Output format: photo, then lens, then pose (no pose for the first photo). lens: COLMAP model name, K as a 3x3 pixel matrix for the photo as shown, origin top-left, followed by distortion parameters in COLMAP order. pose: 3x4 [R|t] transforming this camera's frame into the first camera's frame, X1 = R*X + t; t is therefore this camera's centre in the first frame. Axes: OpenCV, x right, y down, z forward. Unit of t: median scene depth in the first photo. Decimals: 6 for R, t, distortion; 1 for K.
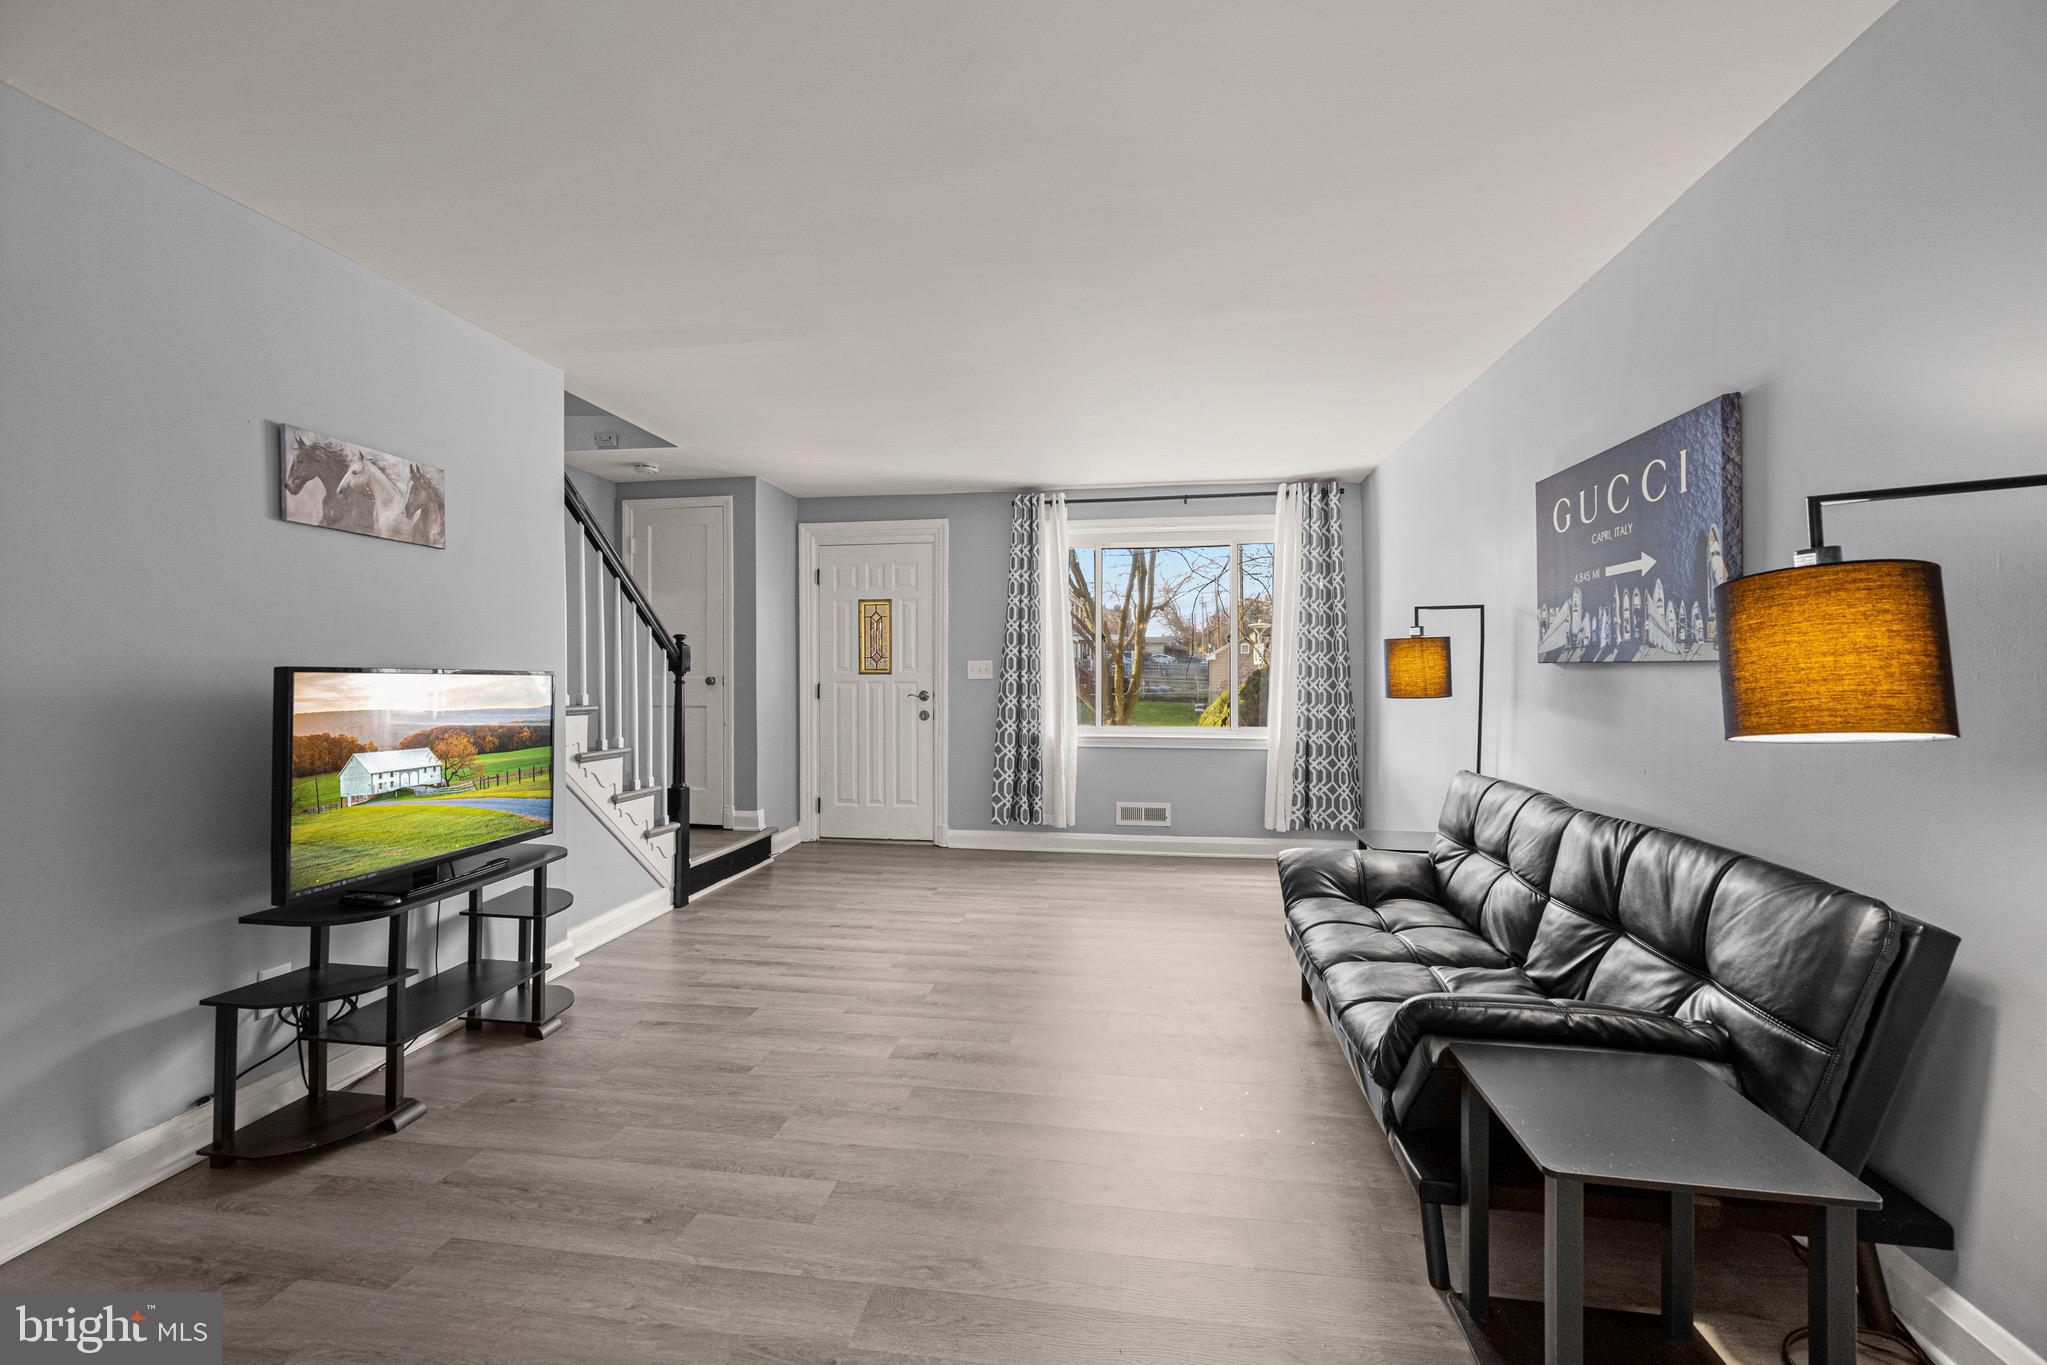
lens RADIAL K [[828.6, 0, 1020.7], [0, 828.6, 677.8], [0, 0, 1]] dist [-0.002906, 0.001499]
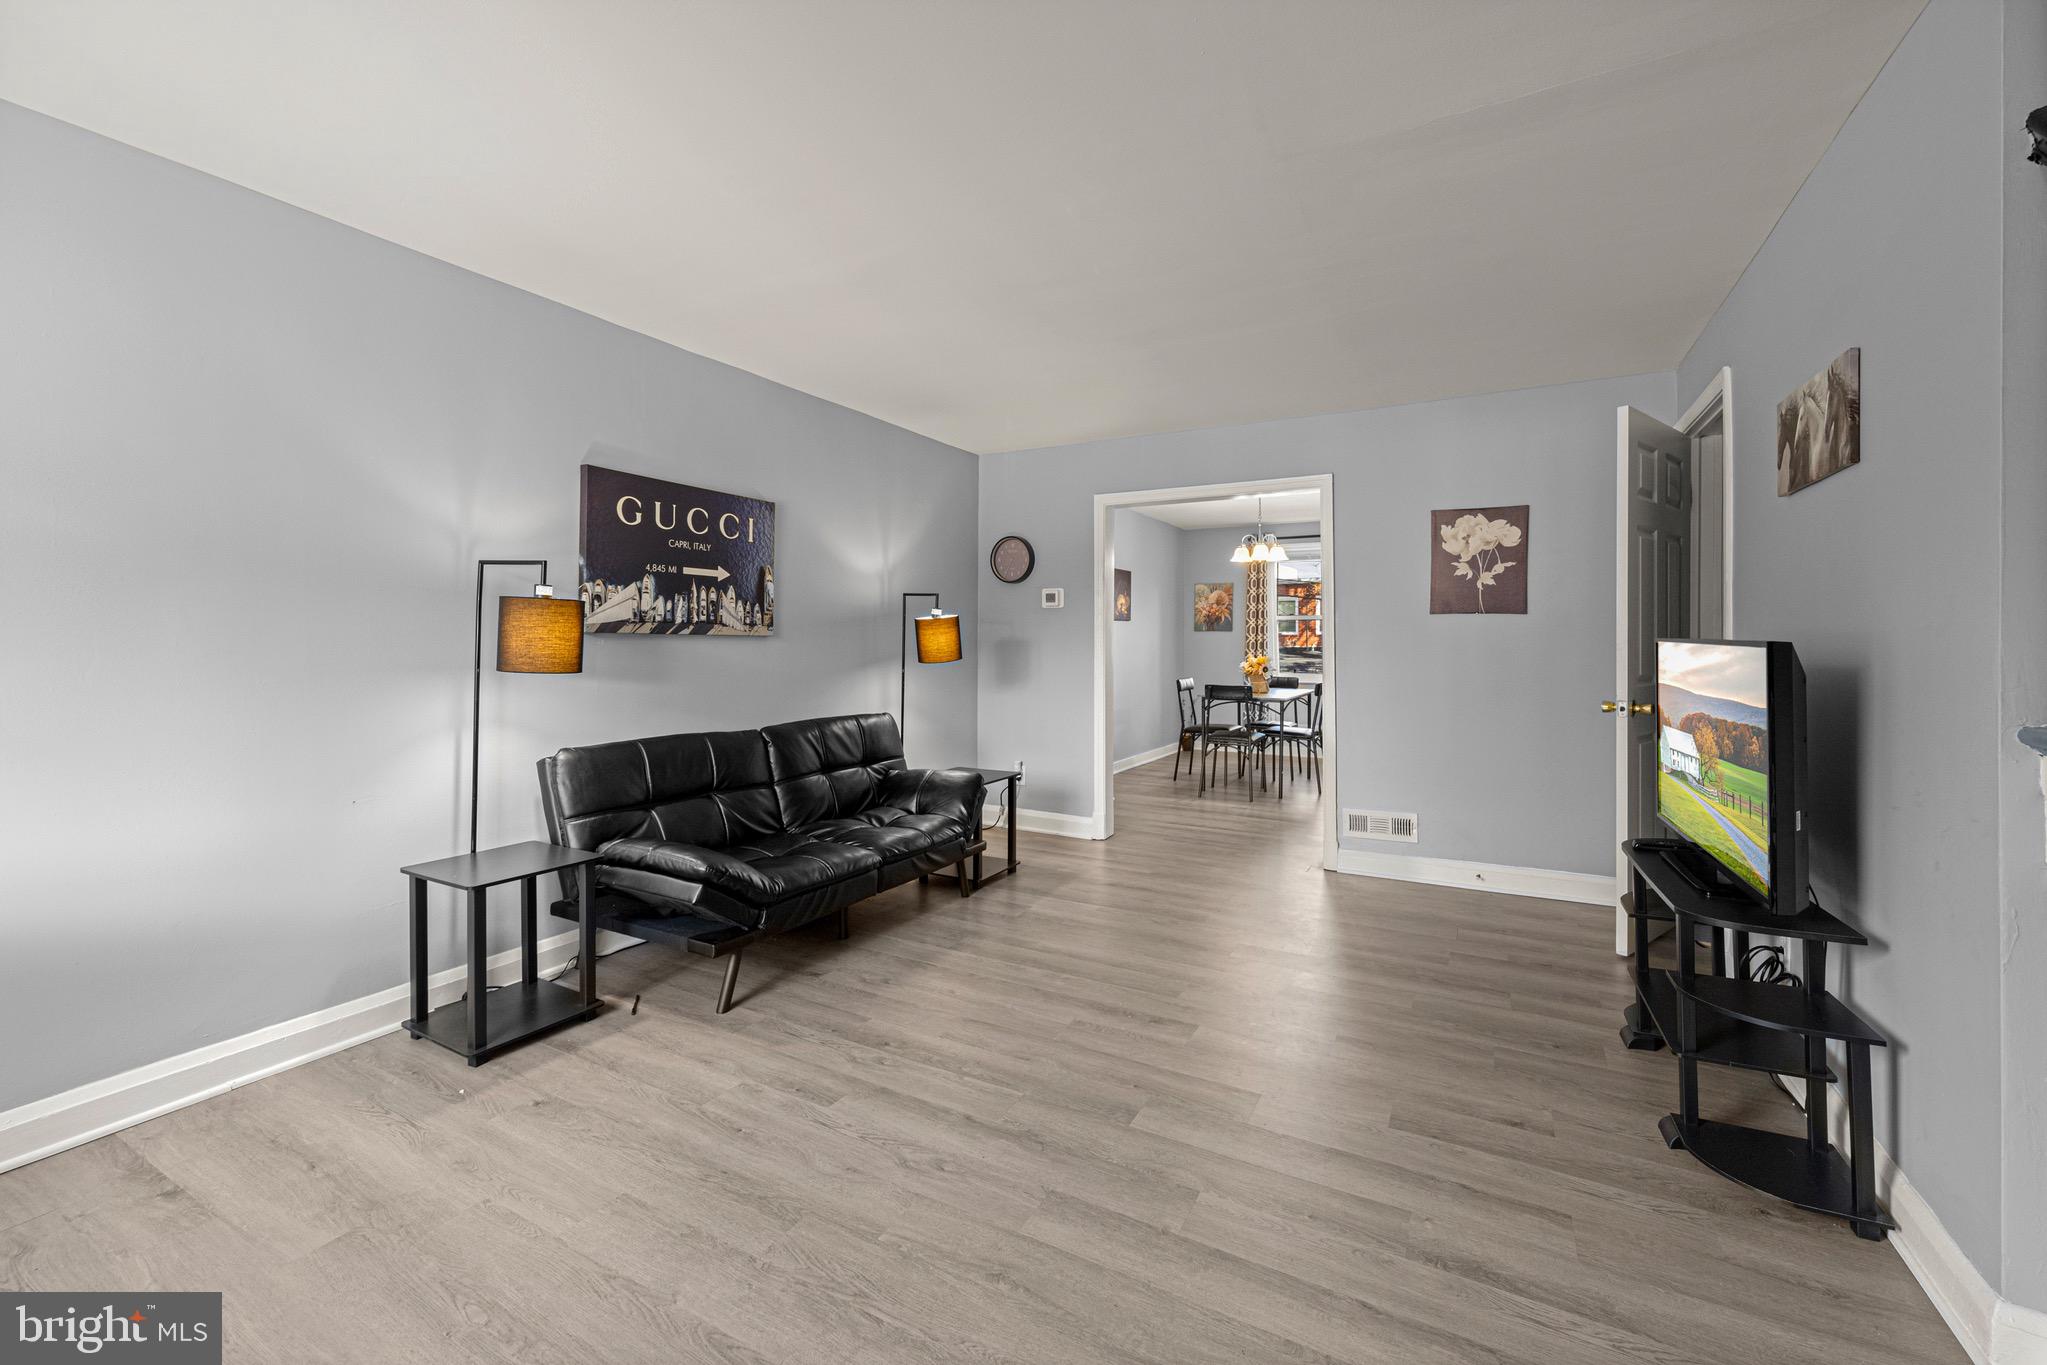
lens RADIAL K [[828.6, 0, 1040.9], [0, 828.6, 638.7], [0, 0, 1]] dist [-0.002906, 0.001499]
pose [[-0.943365, 0.000982, 0.331755, -0.191474], [0.001260, 0.999999, 0.000622, -0.006988], [-0.331754, 0.001005, -0.943365, 1.232904]]
